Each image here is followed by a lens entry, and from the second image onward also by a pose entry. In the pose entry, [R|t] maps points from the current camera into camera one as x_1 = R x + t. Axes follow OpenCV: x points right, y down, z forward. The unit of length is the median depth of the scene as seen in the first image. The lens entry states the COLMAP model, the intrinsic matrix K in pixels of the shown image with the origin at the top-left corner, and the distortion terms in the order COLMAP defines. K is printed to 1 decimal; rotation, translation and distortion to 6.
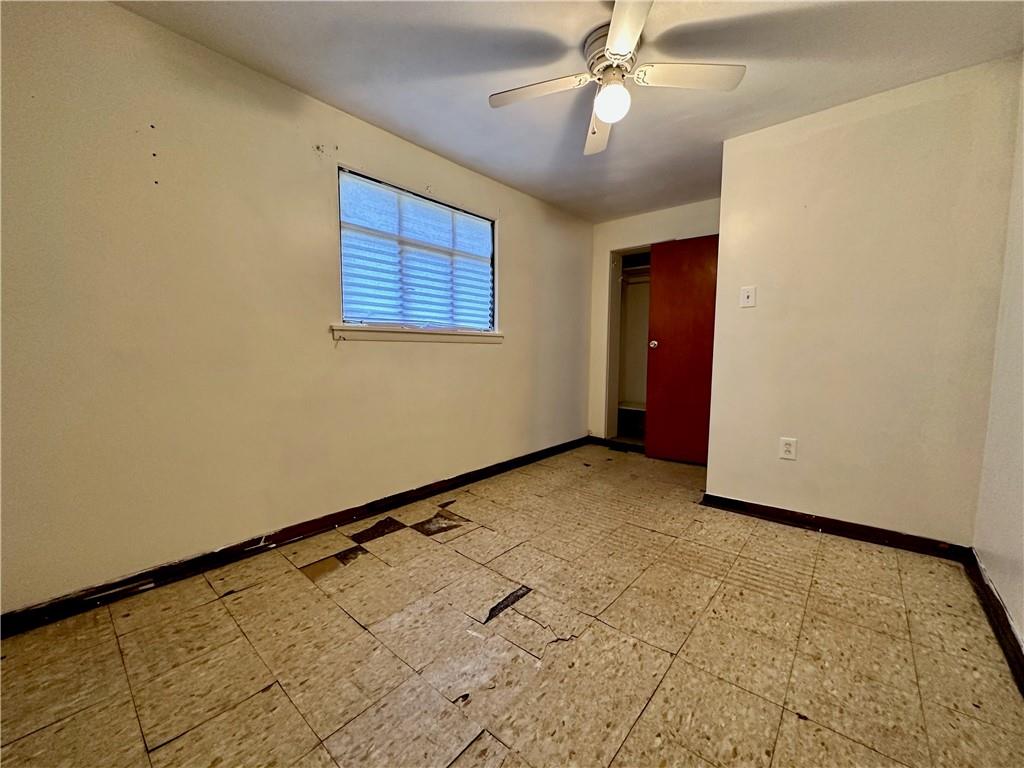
lens RADIAL K [[407.9, 0, 519.0], [0, 407.9, 383.9], [0, 0, 1]] dist [-0.001640, -0.000005]
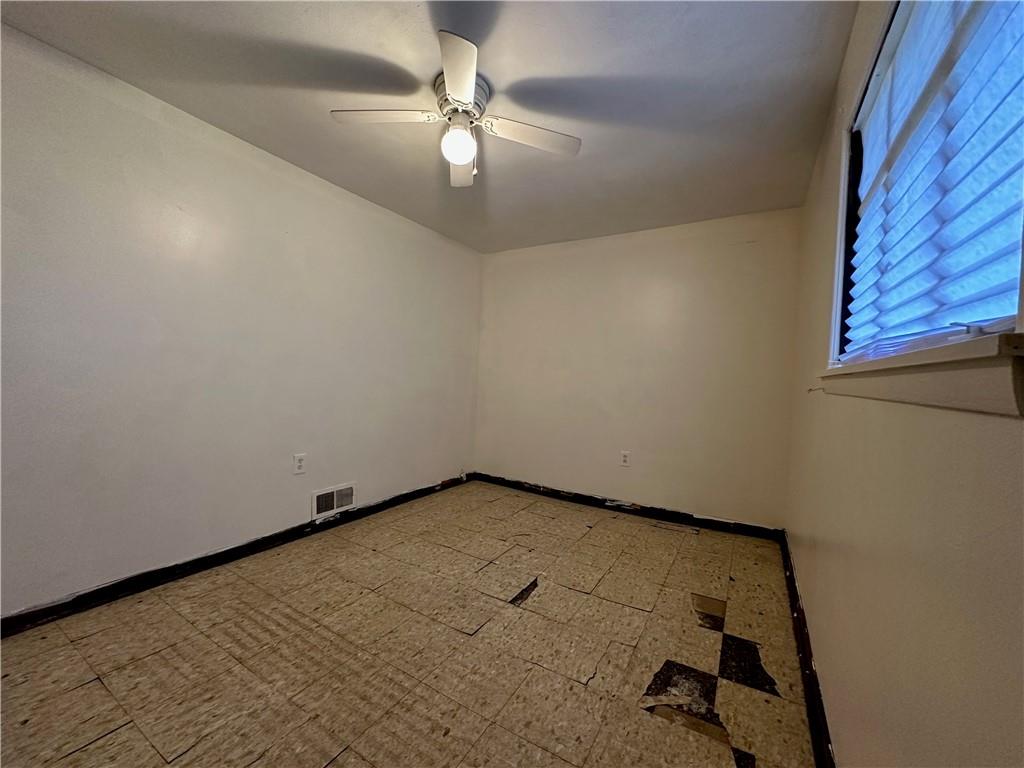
lens RADIAL K [[407.9, 0, 519.0], [0, 407.9, 383.9], [0, 0, 1]] dist [-0.001640, -0.000005]
pose [[-0.983606, -0.041103, -0.175583, 0.214850], [-0.059338, 0.993227, 0.099898, -0.196230], [0.170288, 0.108679, -0.979383, 1.912460]]
